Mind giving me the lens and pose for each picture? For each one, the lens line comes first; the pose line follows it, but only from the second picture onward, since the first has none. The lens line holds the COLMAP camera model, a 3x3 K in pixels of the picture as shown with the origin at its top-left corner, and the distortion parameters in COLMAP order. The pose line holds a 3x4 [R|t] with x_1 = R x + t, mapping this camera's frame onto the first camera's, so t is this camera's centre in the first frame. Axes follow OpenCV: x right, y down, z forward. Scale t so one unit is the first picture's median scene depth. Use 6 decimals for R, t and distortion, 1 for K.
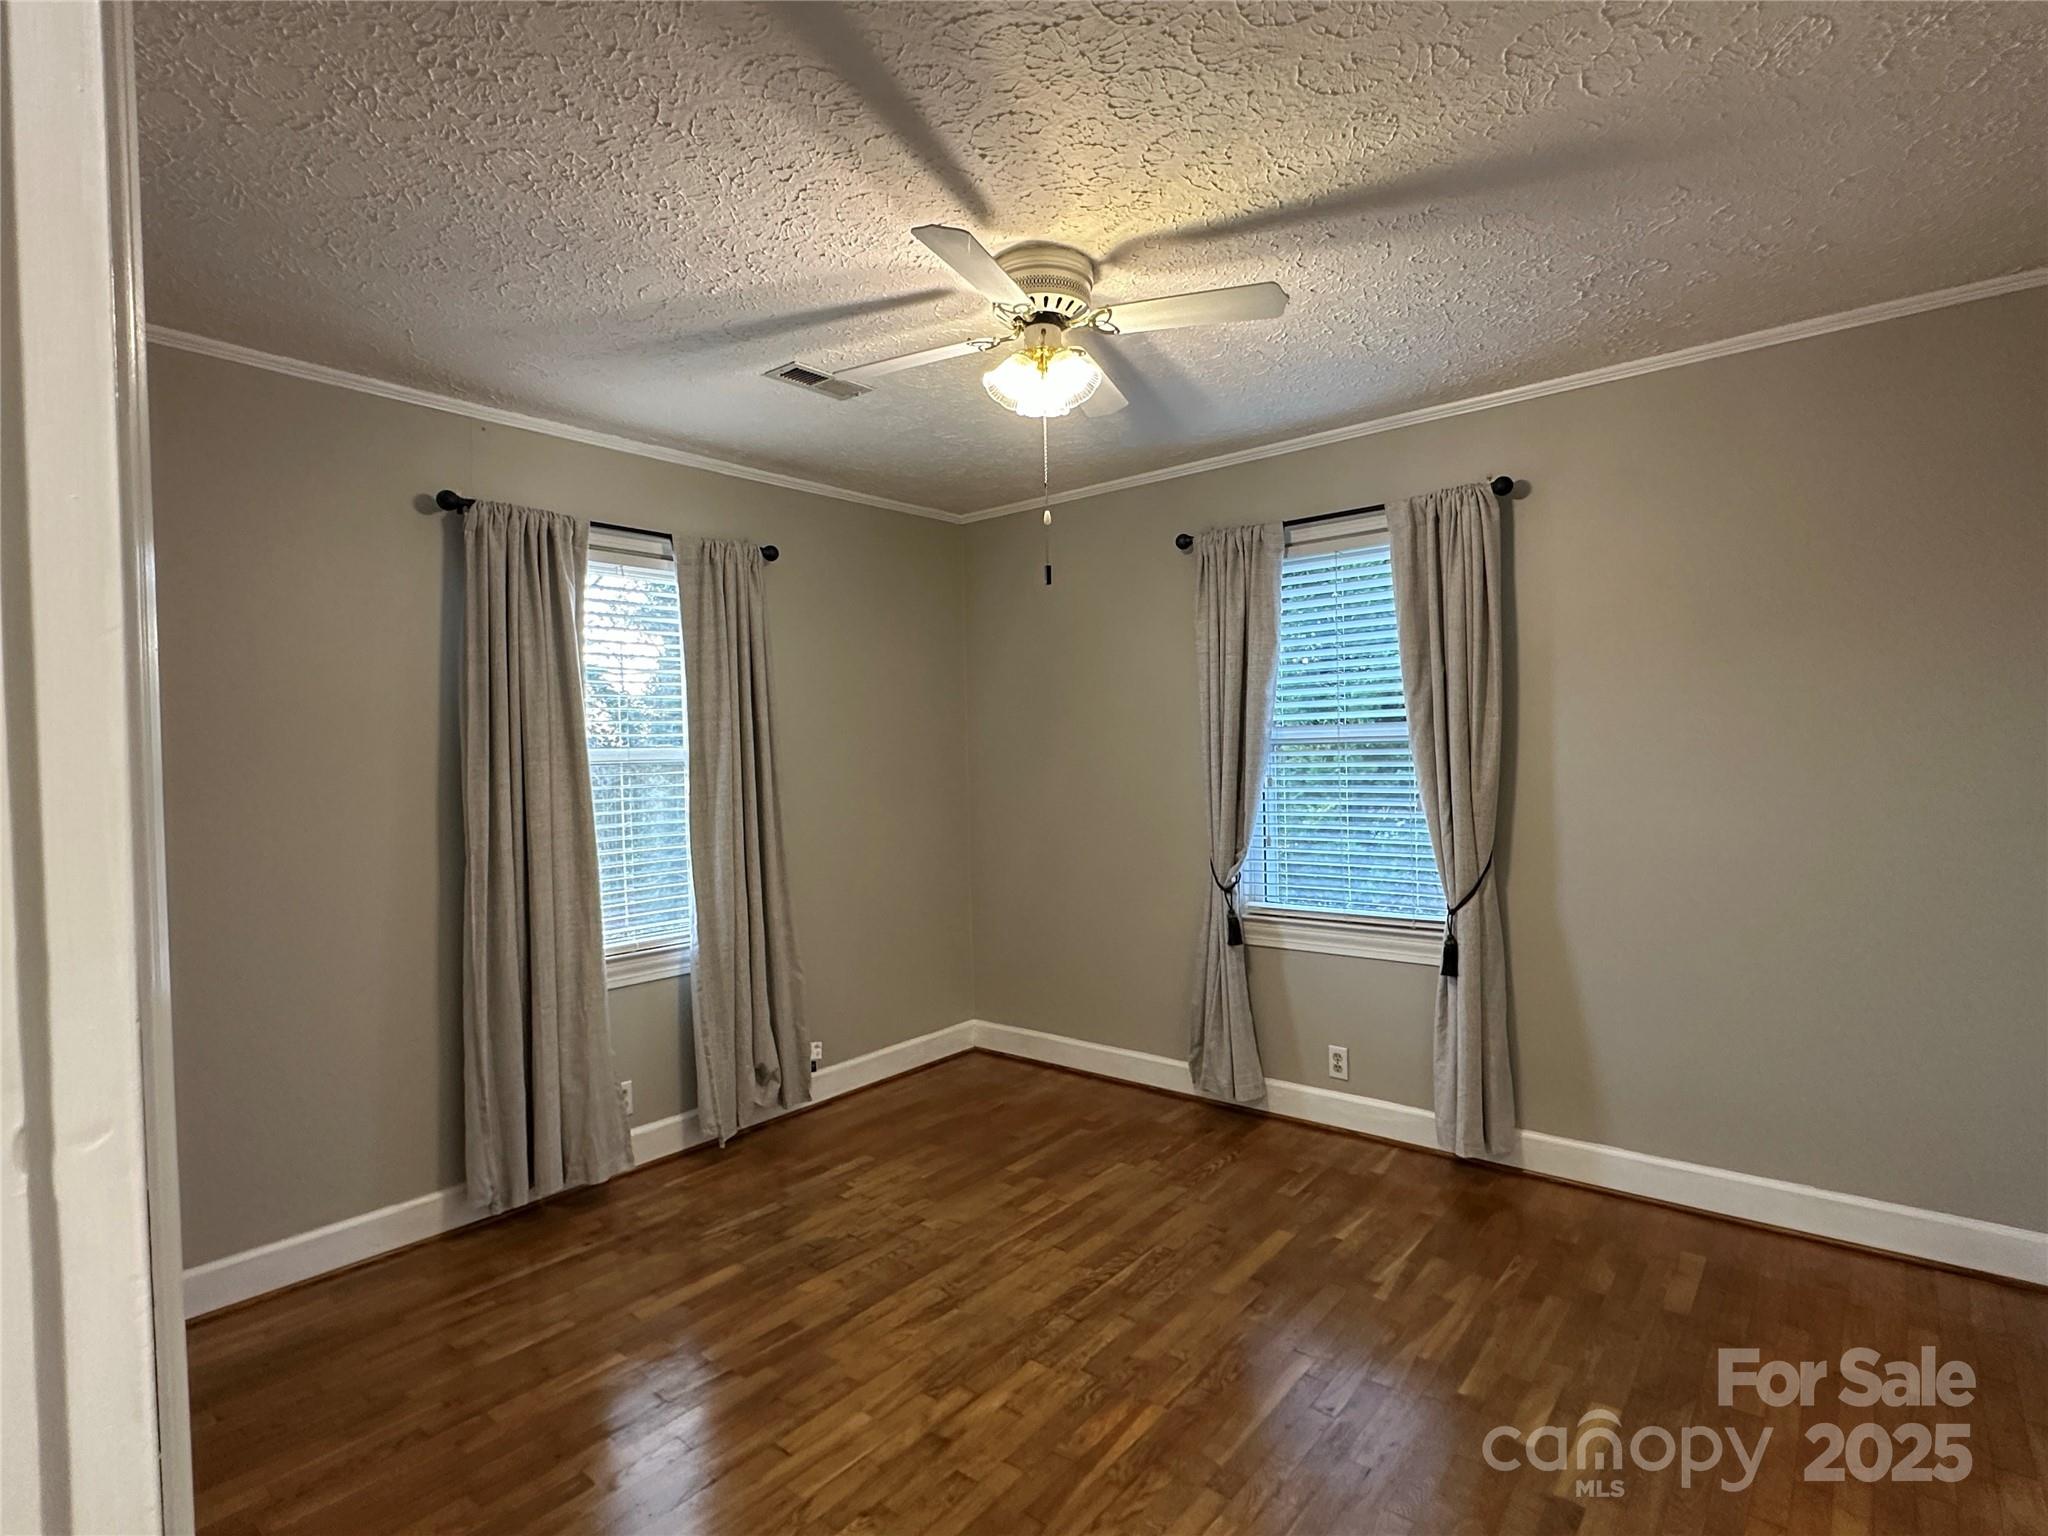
lens RADIAL K [[1024.2, 0, 1028.8], [0, 1024.2, 768.0], [0, 0, 1]] dist [-0.004274, -0.000248]
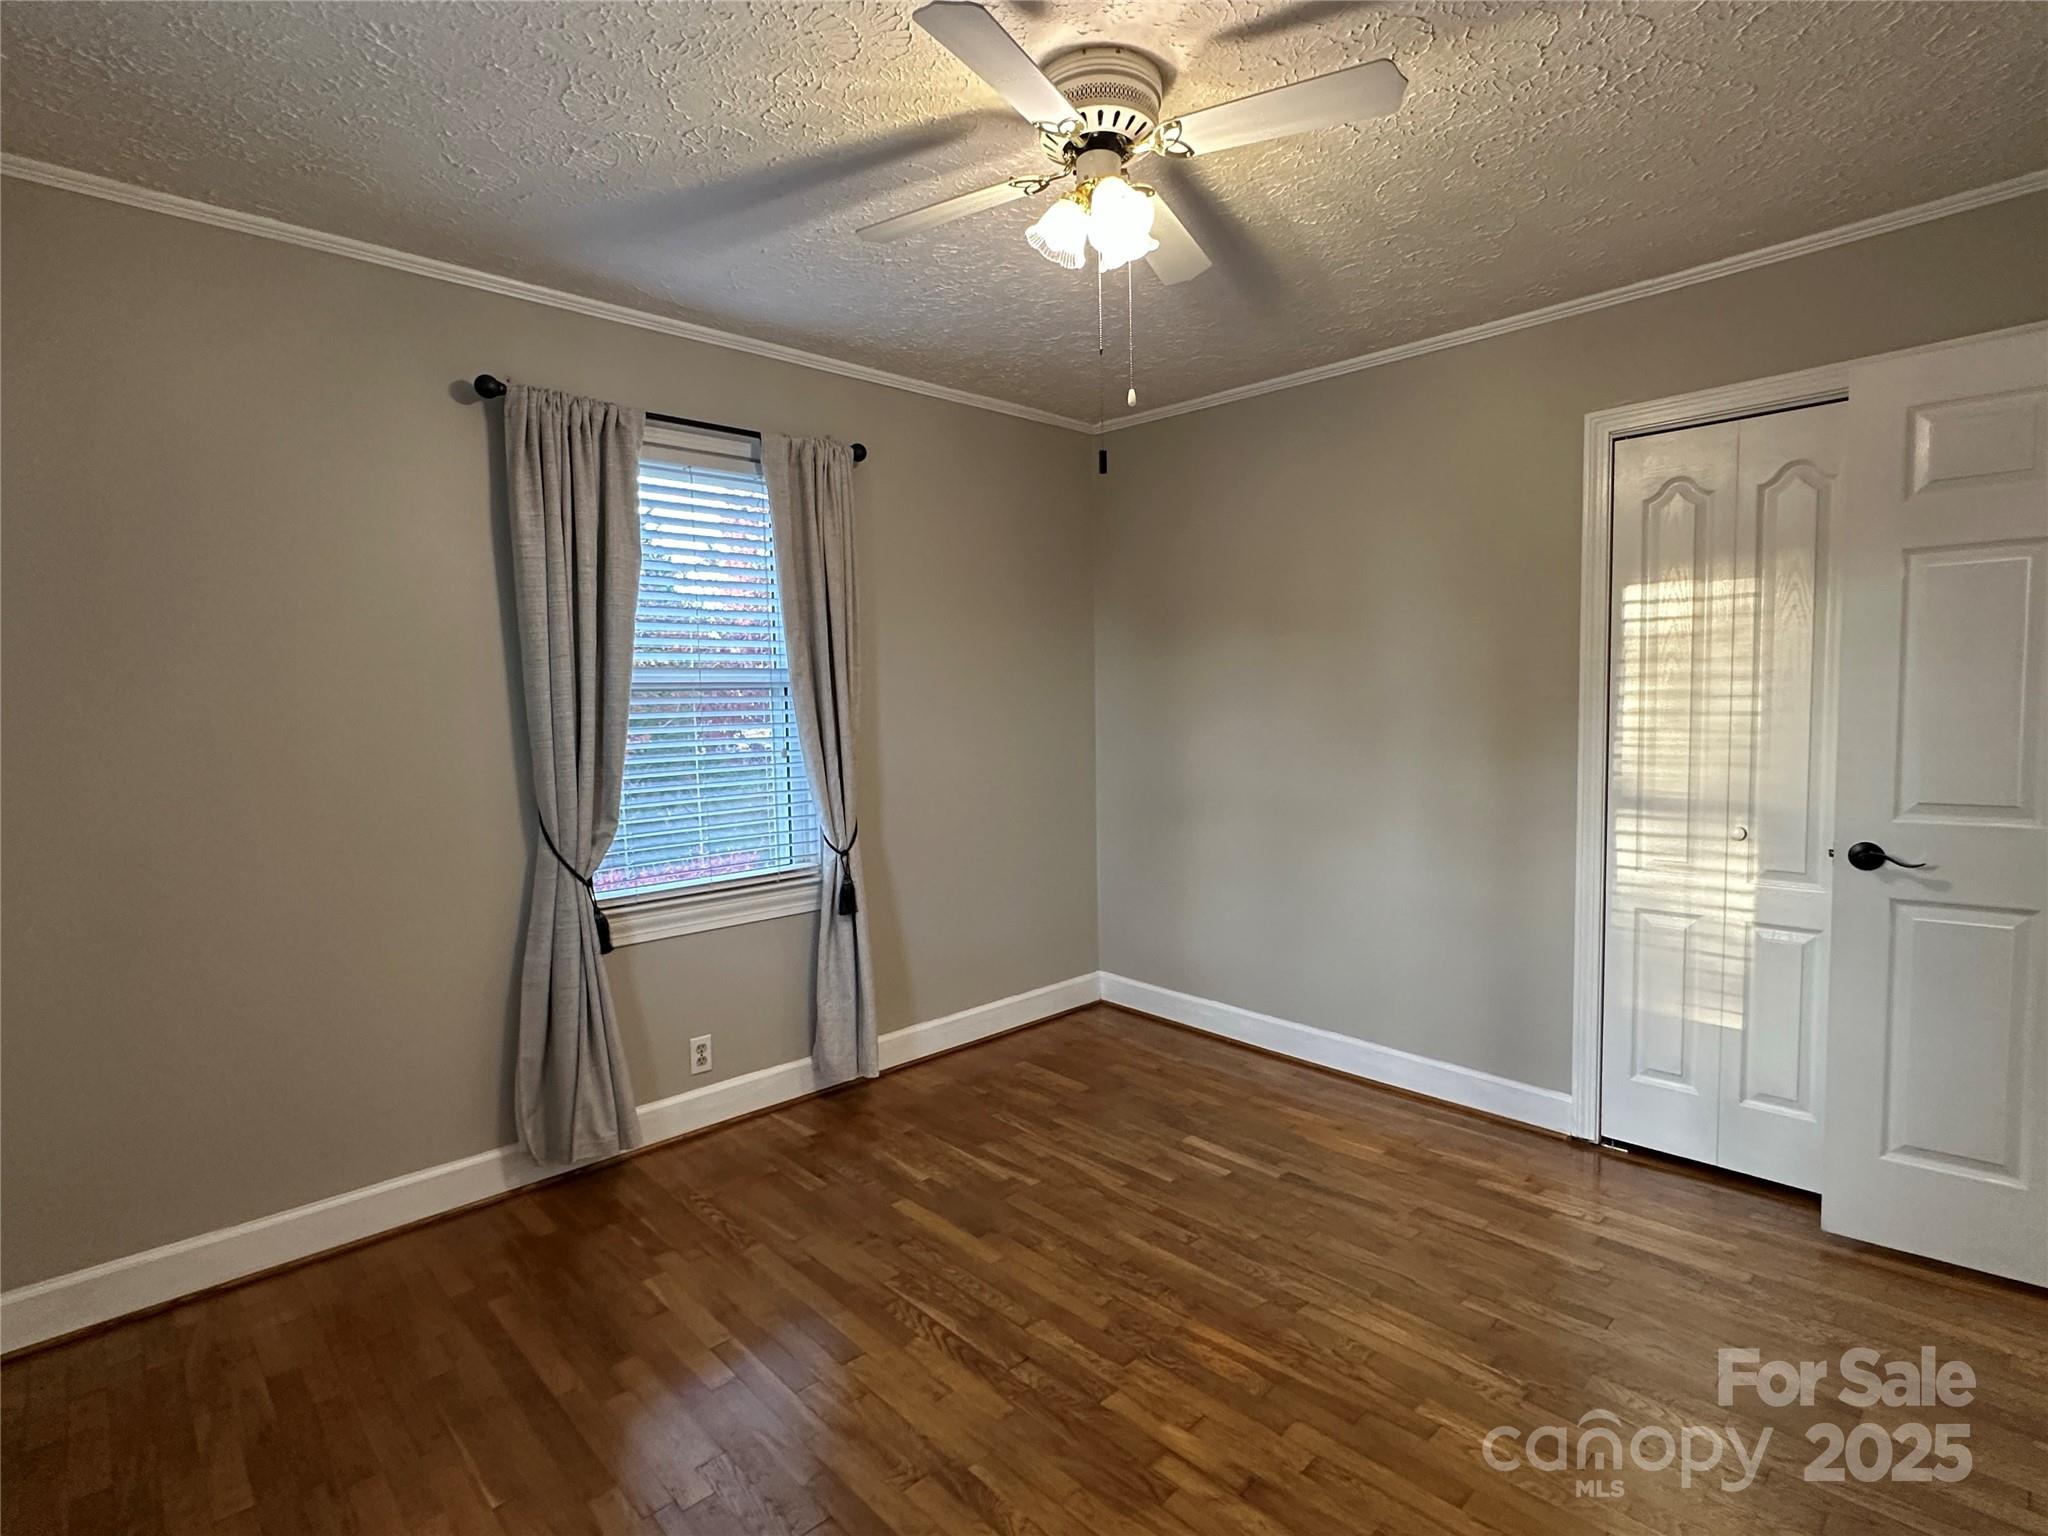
lens RADIAL K [[1024.2, 0, 1023.3], [0, 1024.2, 771.0], [0, 0, 1]] dist [-0.004274, -0.000248]
pose [[0.112702, -0.049258, 0.992407, -0.663270], [0.033549, 0.998390, 0.045745, 0.017946], [-0.993062, 0.028139, 0.114173, 0.780015]]
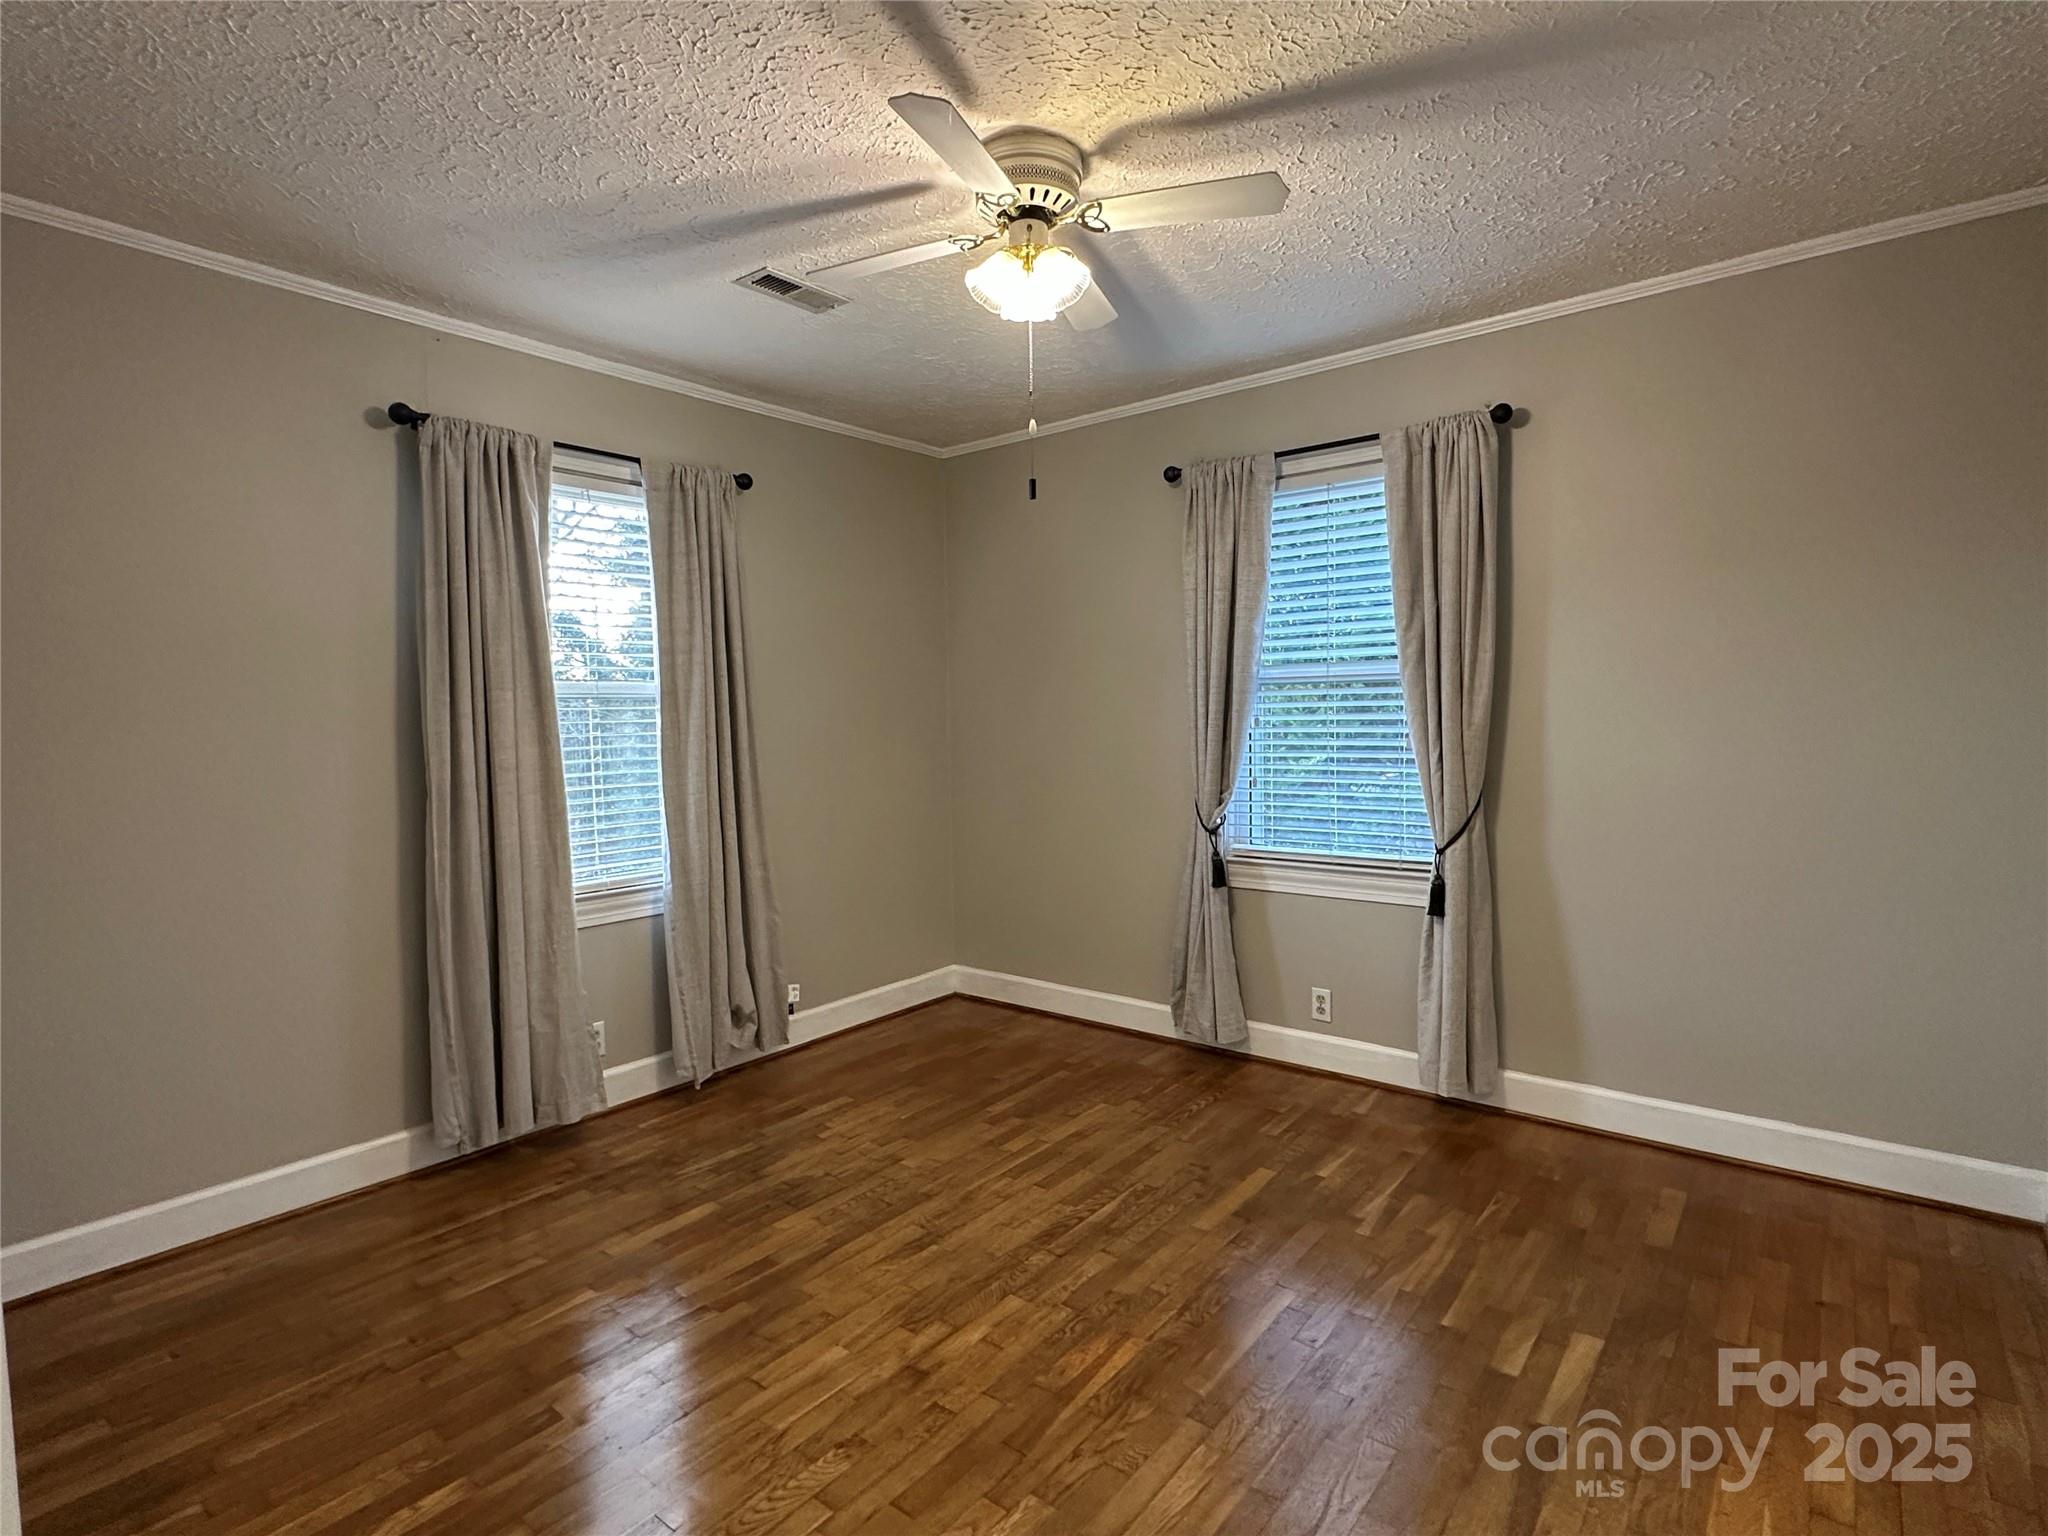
lens RADIAL K [[1024.2, 0, 1028.0], [0, 1024.2, 770.6], [0, 0, 1]] dist [-0.004274, -0.000248]
pose [[0.999836, 0.004829, 0.017474, -0.000812], [-0.005553, 0.999117, 0.041654, 0.026602], [-0.017258, -0.041744, 0.998979, 0.028204]]
